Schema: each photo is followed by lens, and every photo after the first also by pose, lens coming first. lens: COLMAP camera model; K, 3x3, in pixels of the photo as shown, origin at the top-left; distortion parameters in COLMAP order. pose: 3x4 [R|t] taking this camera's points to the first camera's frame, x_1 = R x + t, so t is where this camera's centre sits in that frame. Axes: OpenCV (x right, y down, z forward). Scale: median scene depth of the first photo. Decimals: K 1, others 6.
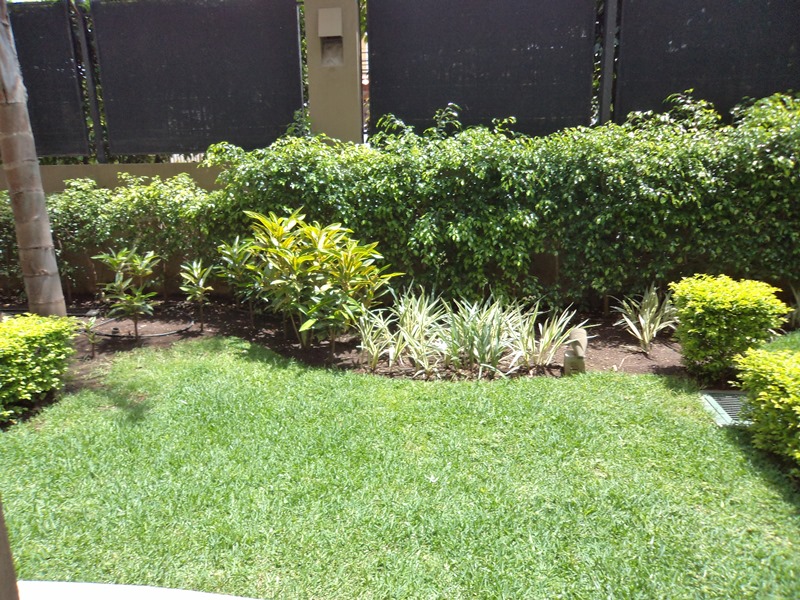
lens RADIAL K [[585.0, 0, 400.8], [0, 585.0, 303.1], [0, 0, 1]] dist [-0.059594, 0.072321]
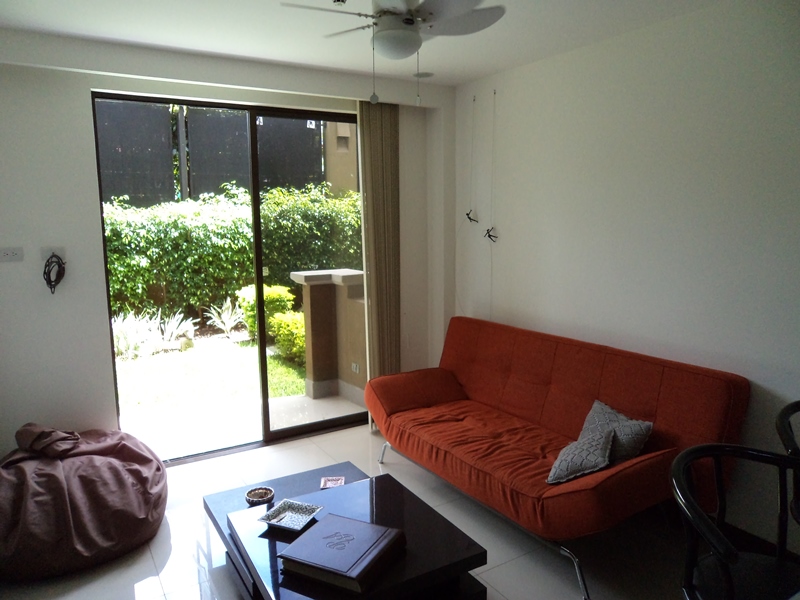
lens RADIAL K [[585.0, 0, 396.5], [0, 585.0, 297.2], [0, 0, 1]] dist [-0.059594, 0.072321]
pose [[0.768075, -0.079509, 0.635404, -0.243047], [0.147780, 0.987486, -0.055072, 0.129022], [-0.623074, 0.136200, 0.770213, -0.564229]]
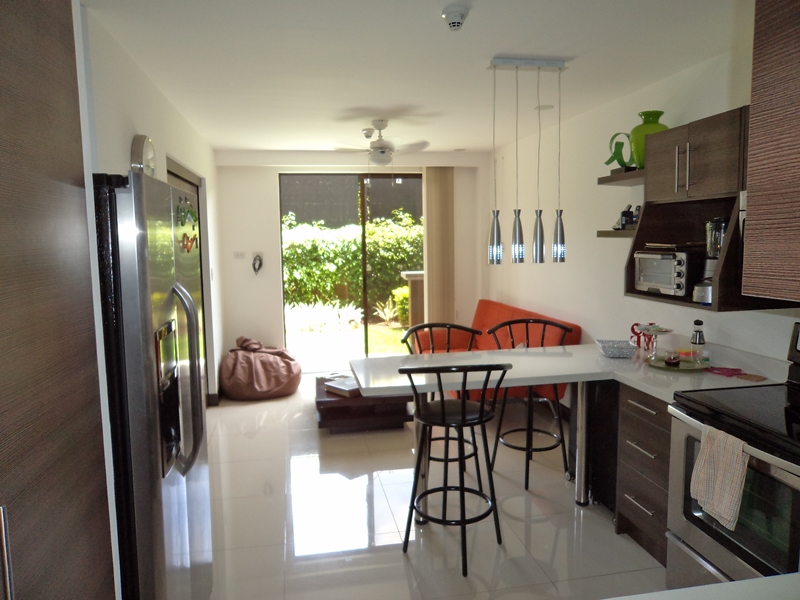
lens RADIAL K [[585.0, 0, 400.6], [0, 585.0, 299.9], [0, 0, 1]] dist [-0.059594, 0.072321]
pose [[0.943485, -0.032074, 0.329861, -0.253294], [0.075939, 0.989748, -0.120966, 0.251717], [-0.322599, 0.139179, 0.936247, -1.068093]]
